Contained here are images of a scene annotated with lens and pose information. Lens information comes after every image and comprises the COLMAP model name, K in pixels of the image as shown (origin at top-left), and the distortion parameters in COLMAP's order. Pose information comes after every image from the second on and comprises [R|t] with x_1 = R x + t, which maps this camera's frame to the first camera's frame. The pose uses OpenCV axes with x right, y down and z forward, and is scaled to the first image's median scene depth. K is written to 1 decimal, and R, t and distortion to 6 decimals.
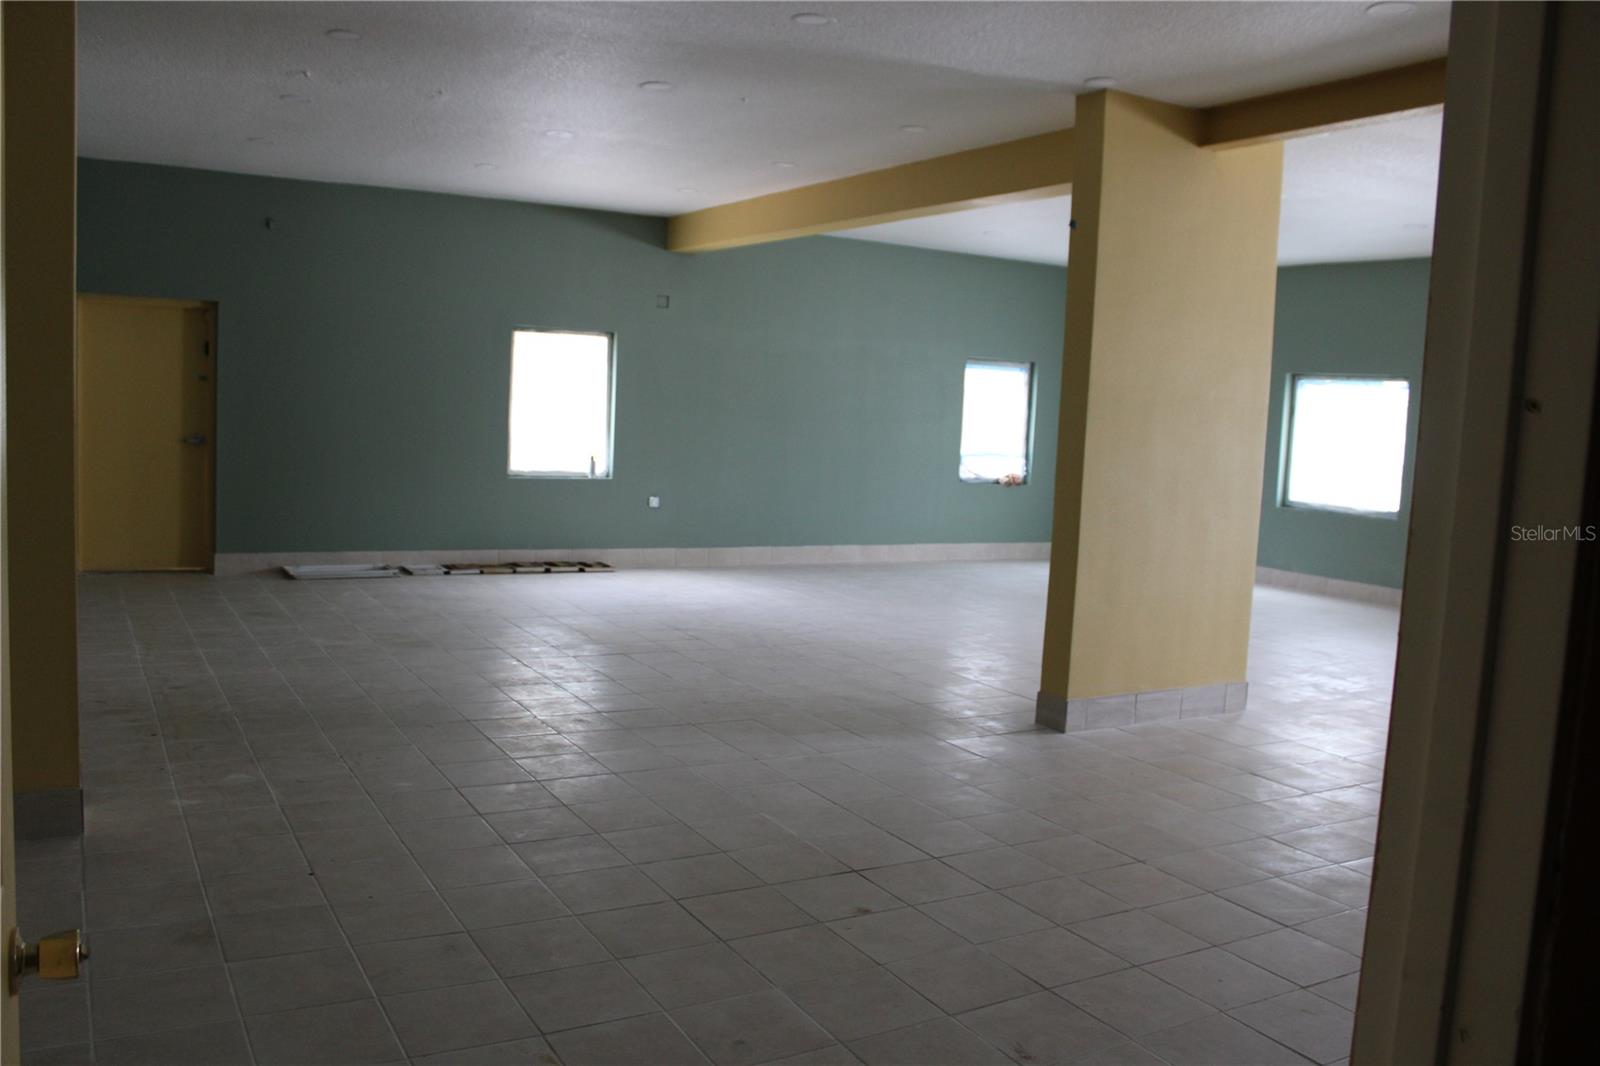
lens RADIAL K [[1335.0, 0, 796.5], [0, 1335.0, 538.5], [0, 0, 1]] dist [-0.001902, -0.001844]
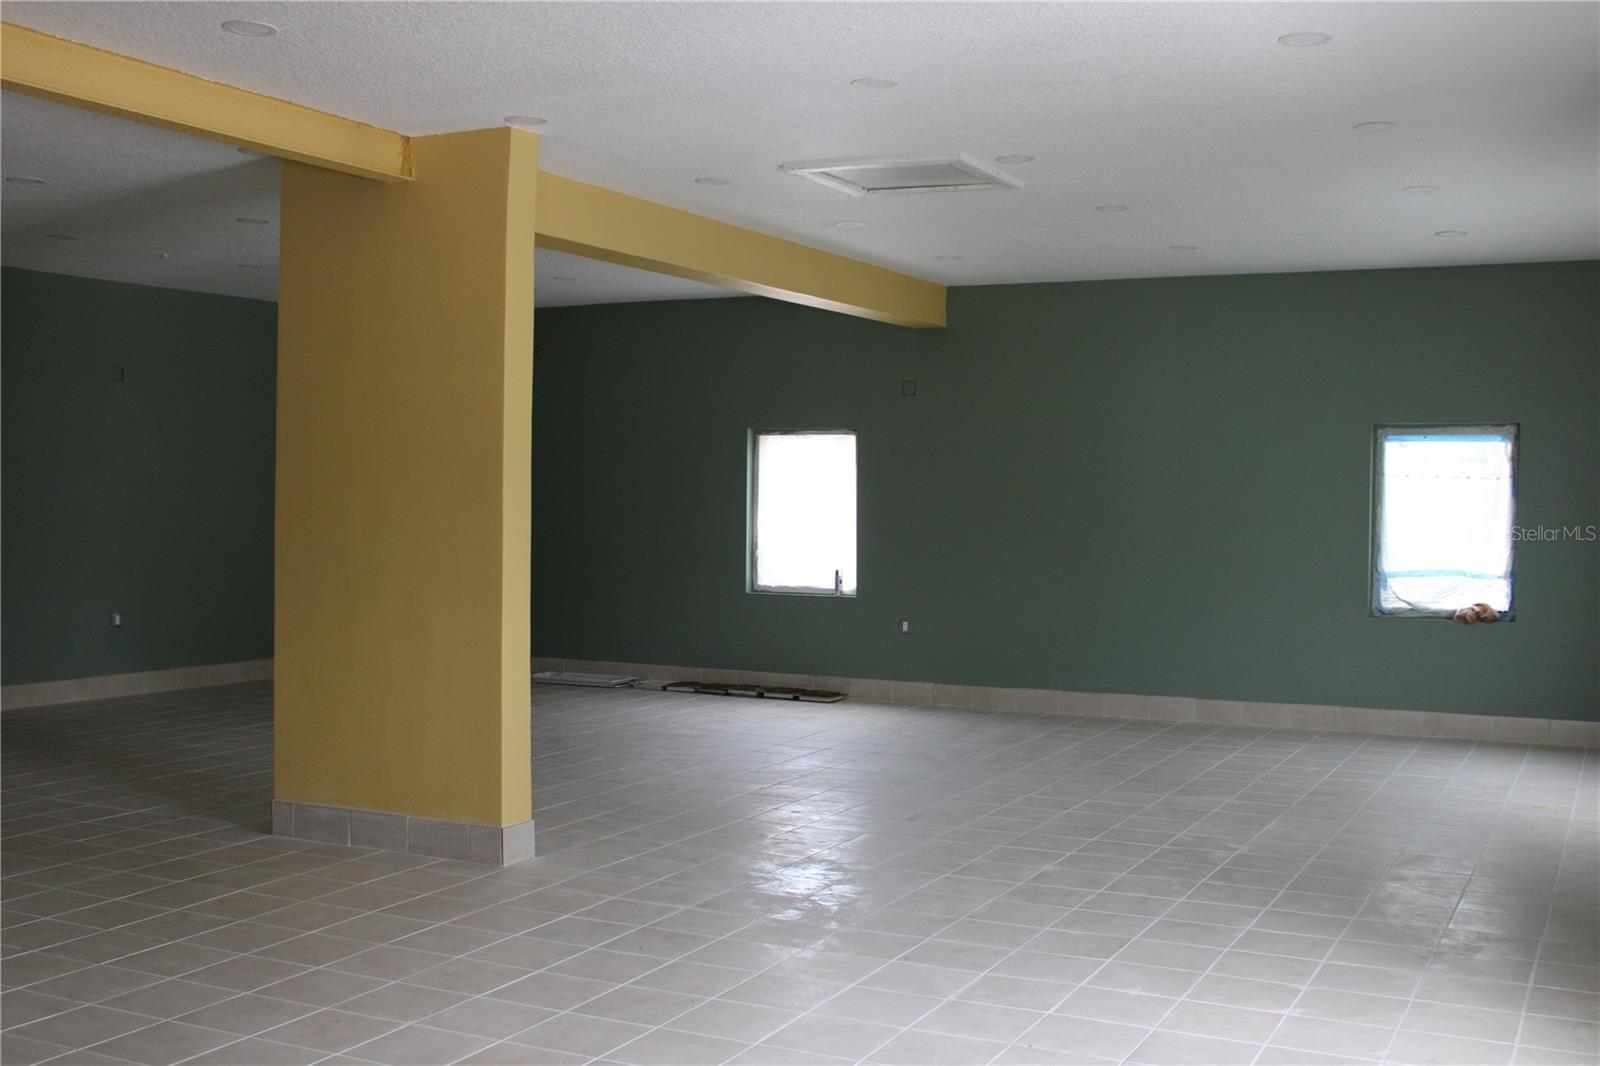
lens RADIAL K [[1790.7, 0, 802.6], [0, 1790.7, 526.5], [0, 0, 1]] dist [-0.042212, 0.000000]
pose [[0.544208, -0.025833, -0.838553, 0.821403], [-0.067383, 0.994951, -0.074382, -0.001352], [0.836240, 0.096983, 0.539719, 0.342875]]
